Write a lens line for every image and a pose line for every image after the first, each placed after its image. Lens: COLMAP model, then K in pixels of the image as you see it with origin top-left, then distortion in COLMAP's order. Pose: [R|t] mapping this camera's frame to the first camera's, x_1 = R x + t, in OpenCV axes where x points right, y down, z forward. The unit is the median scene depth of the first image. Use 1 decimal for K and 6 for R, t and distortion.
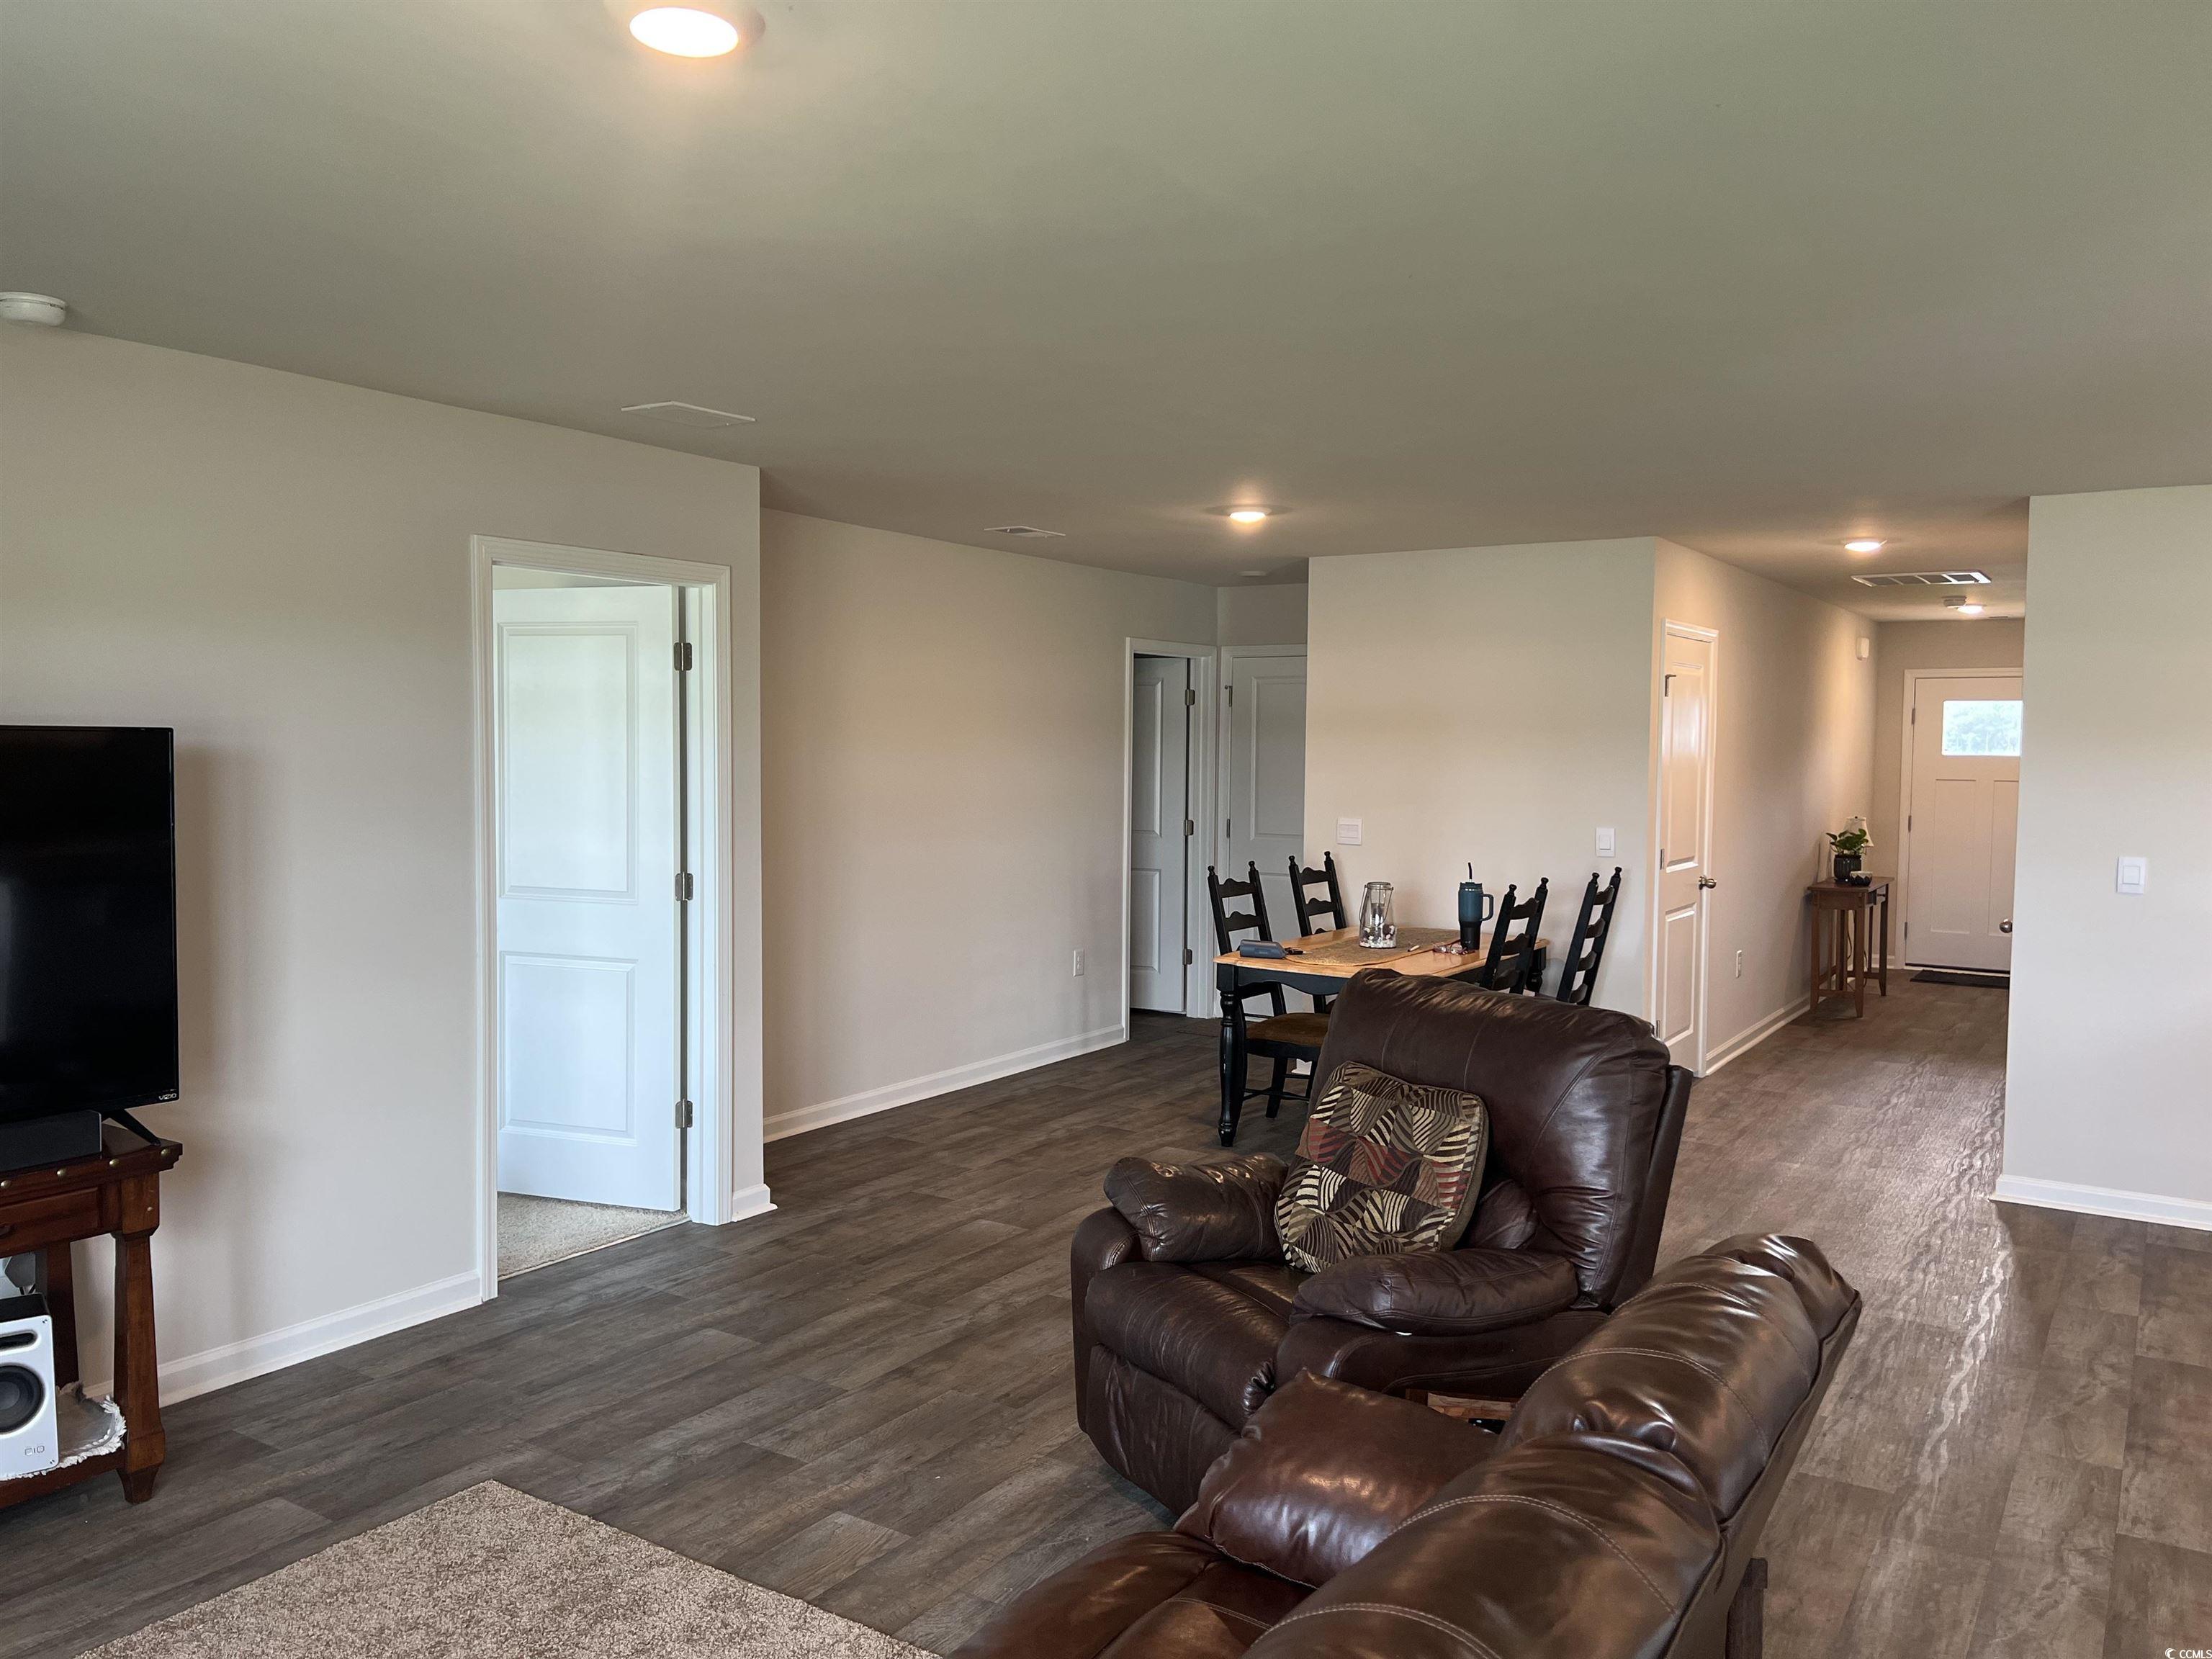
lens RADIAL K [[1656.9, 0, 1149.3], [0, 1656.9, 805.4], [0, 0, 1]] dist [0.004032, -0.006915]
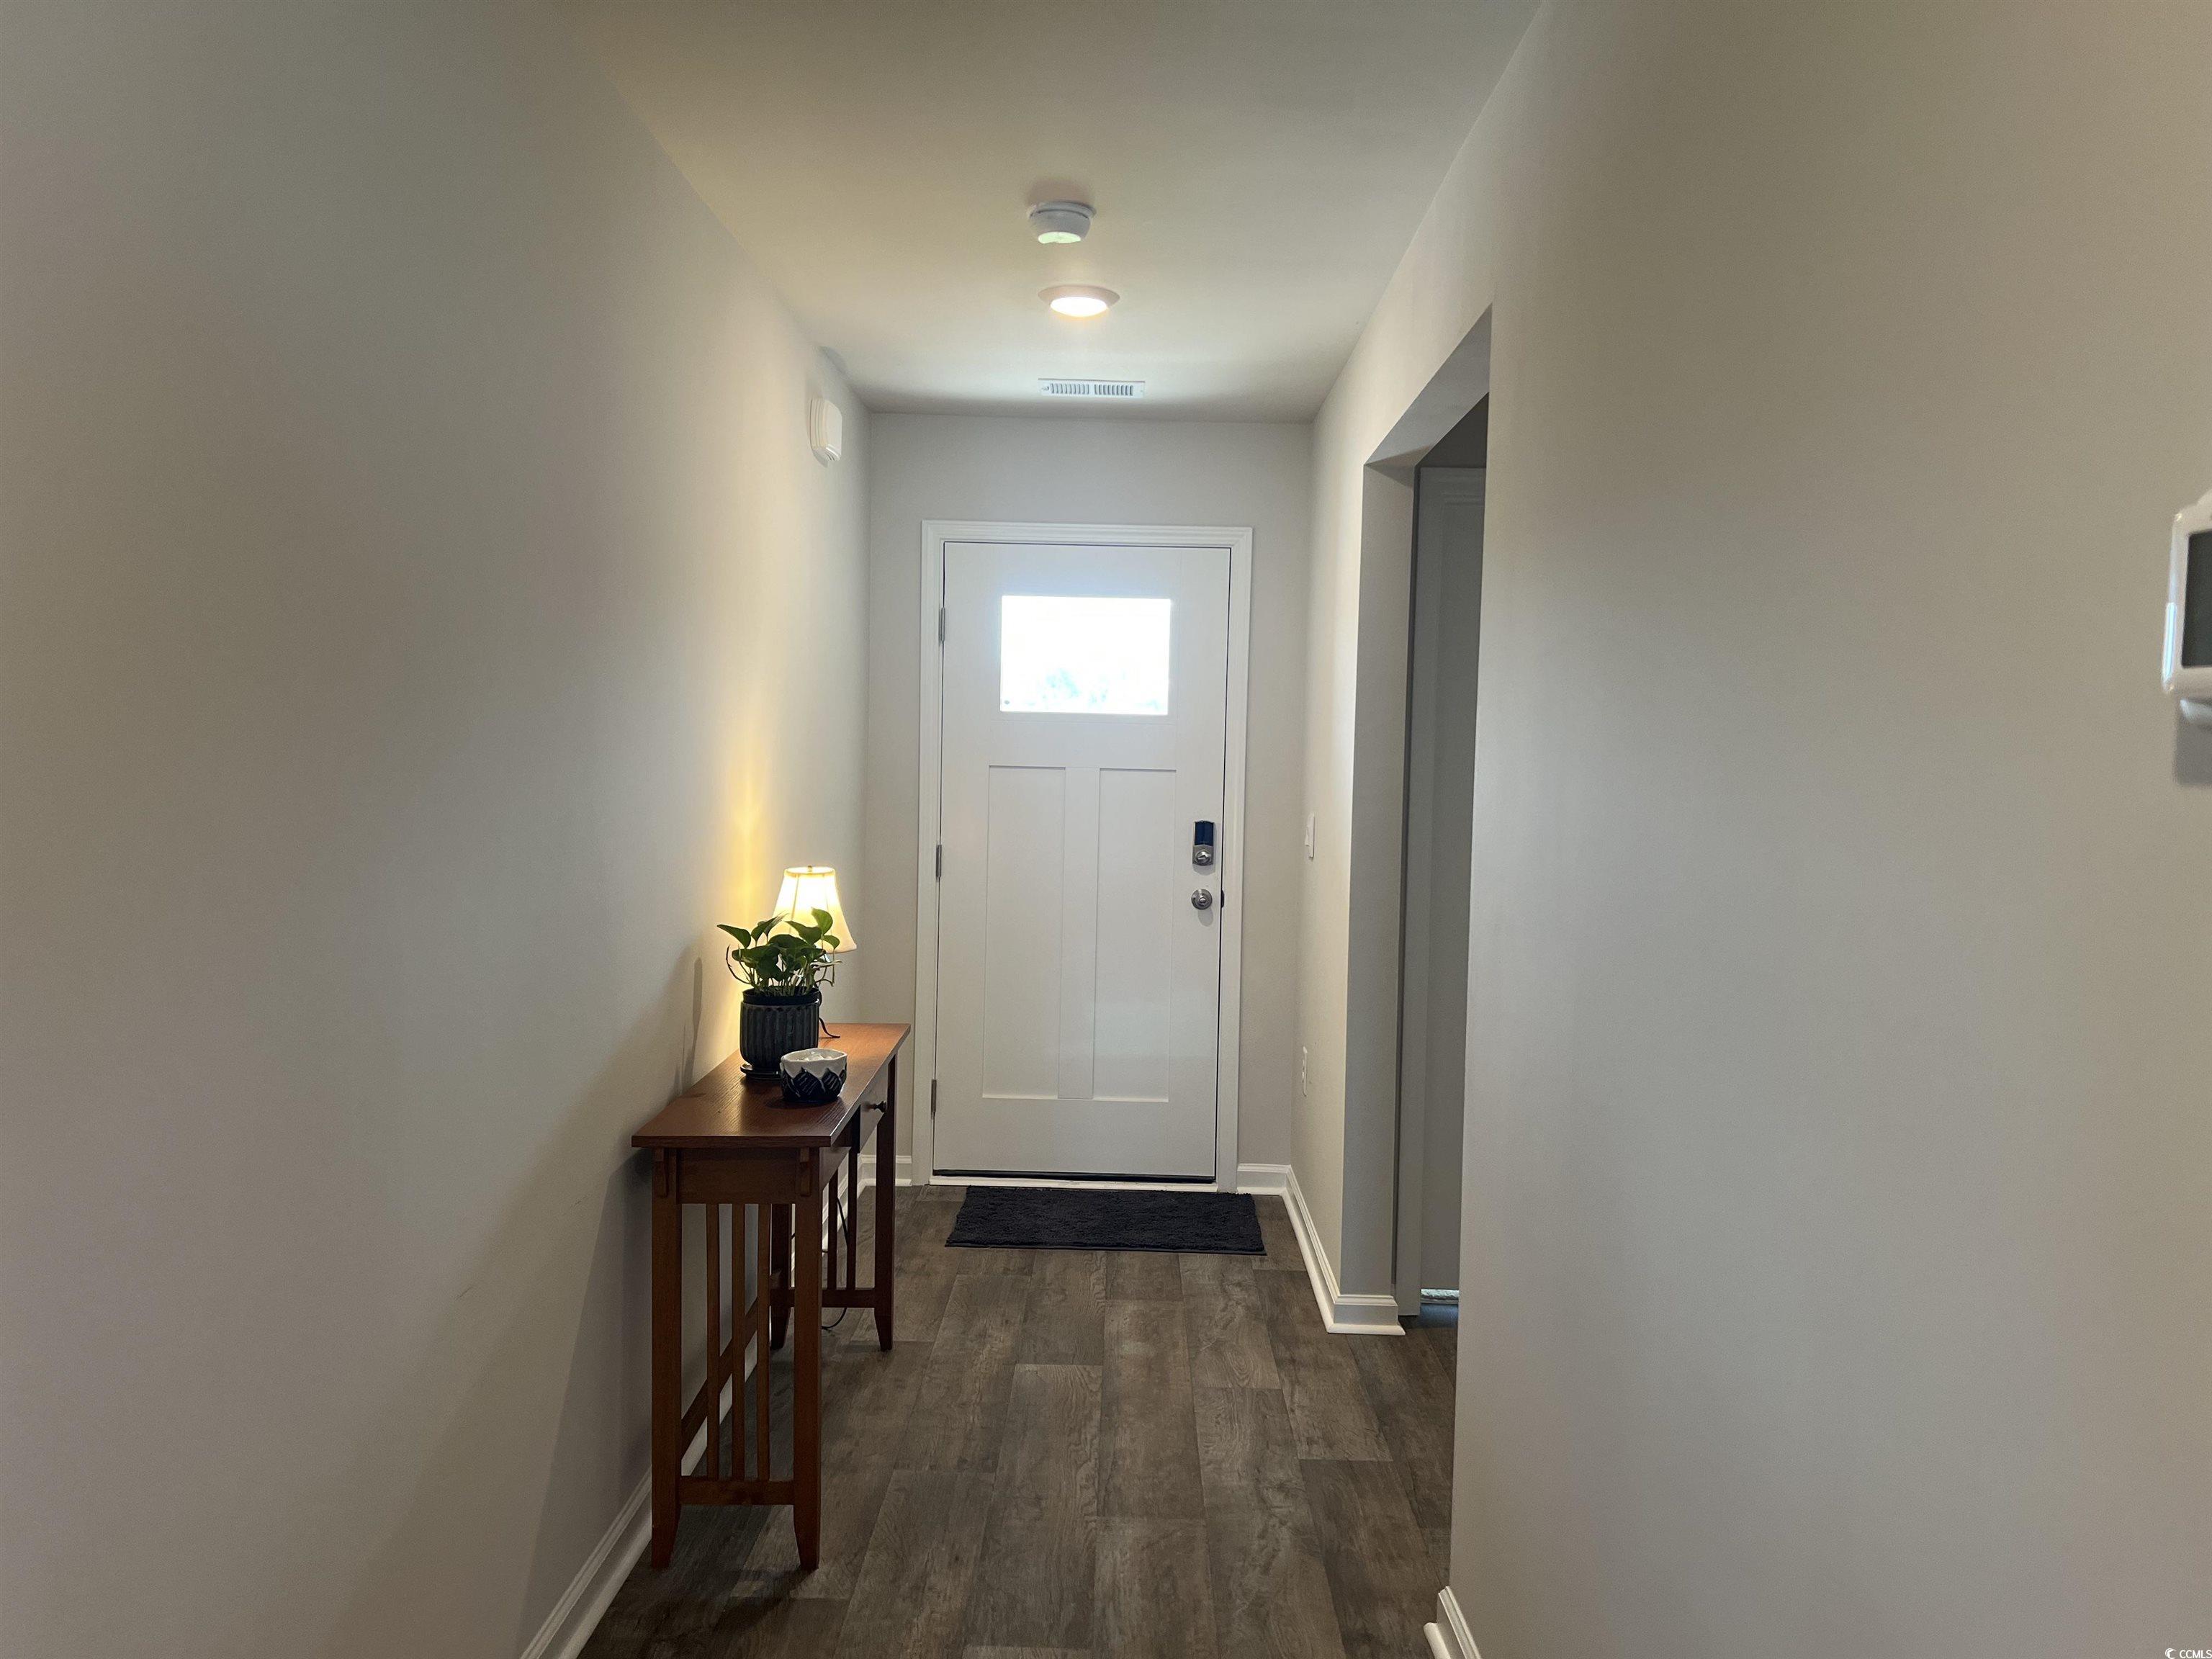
lens RADIAL K [[1639.7, 0, 1106.0], [0, 1639.7, 816.4], [0, 0, 1]] dist [0.073498, -0.068144]
pose [[0.855250, -0.017870, 0.517907, 0.314538], [0.012404, 0.999825, 0.014015, -0.008597], [-0.518067, -0.005562, 0.855322, 0.701373]]
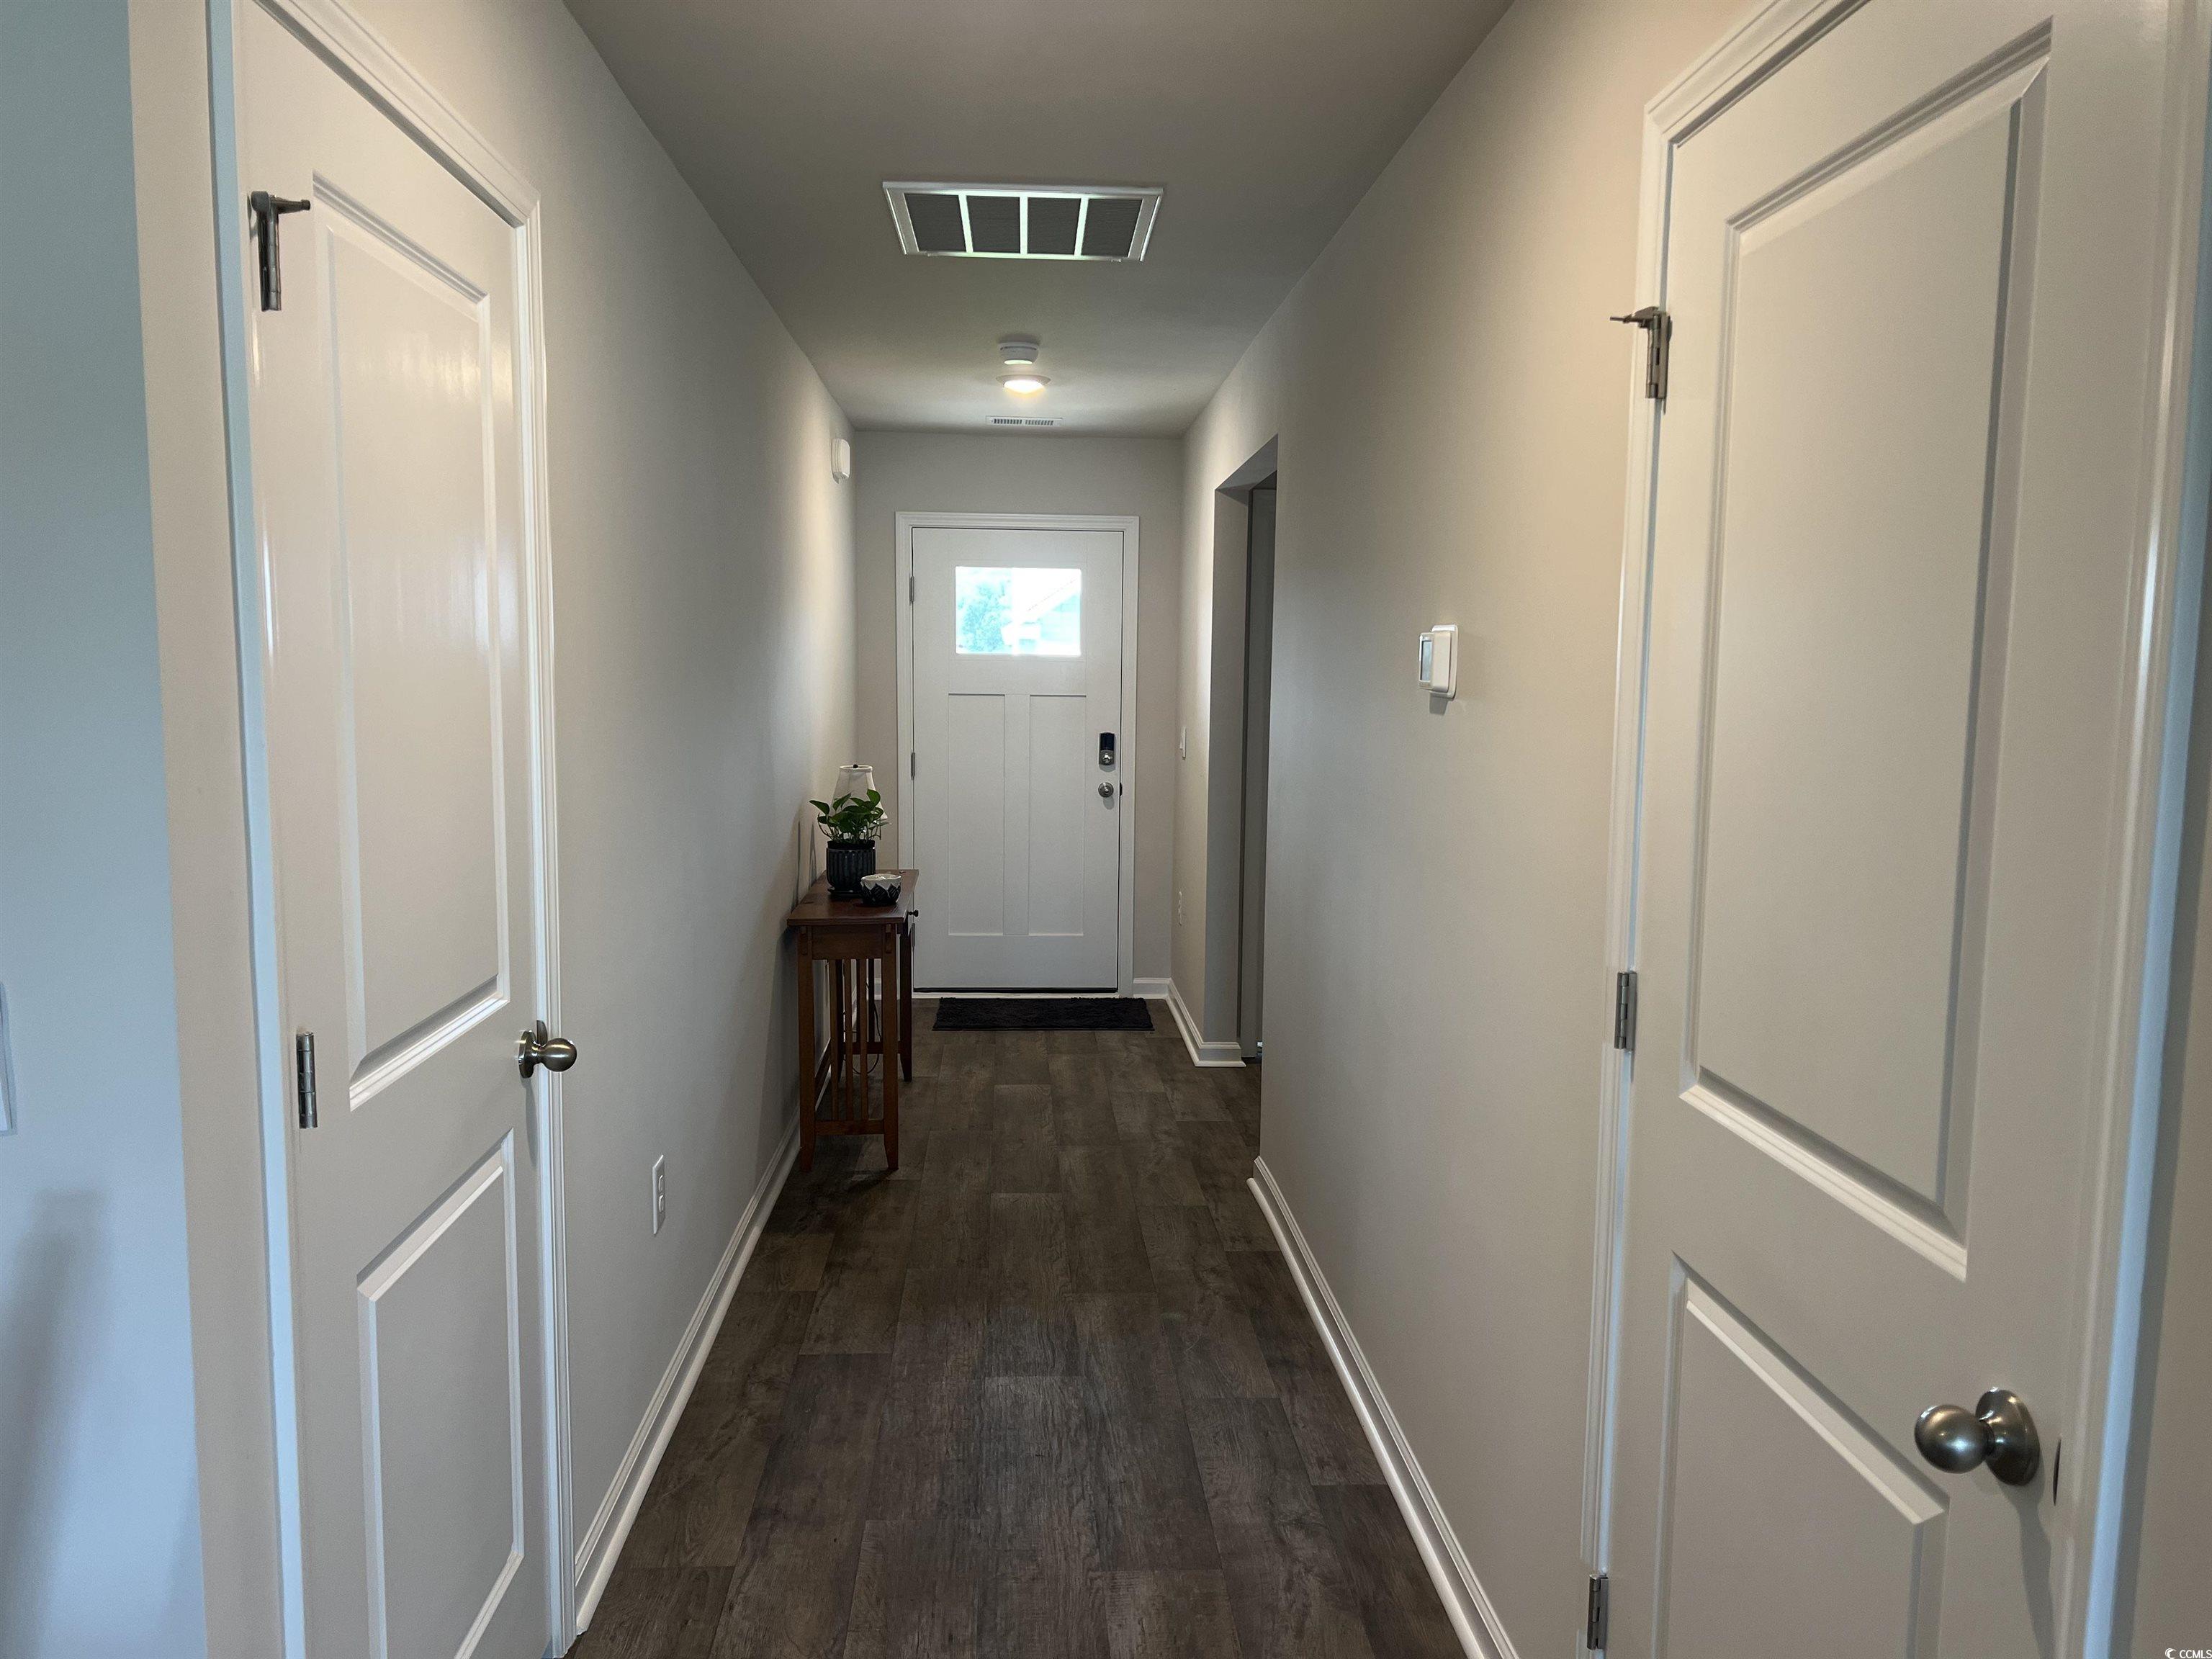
lens RADIAL K [[1639.7, 0, 1106.0], [0, 1639.7, 816.4], [0, 0, 1]] dist [0.073498, -0.068144]
pose [[0.814865, -0.056544, 0.576887, 0.193346], [0.022197, 0.997545, 0.066421, -0.010759], [-0.579226, -0.041319, 0.814119, 0.543723]]
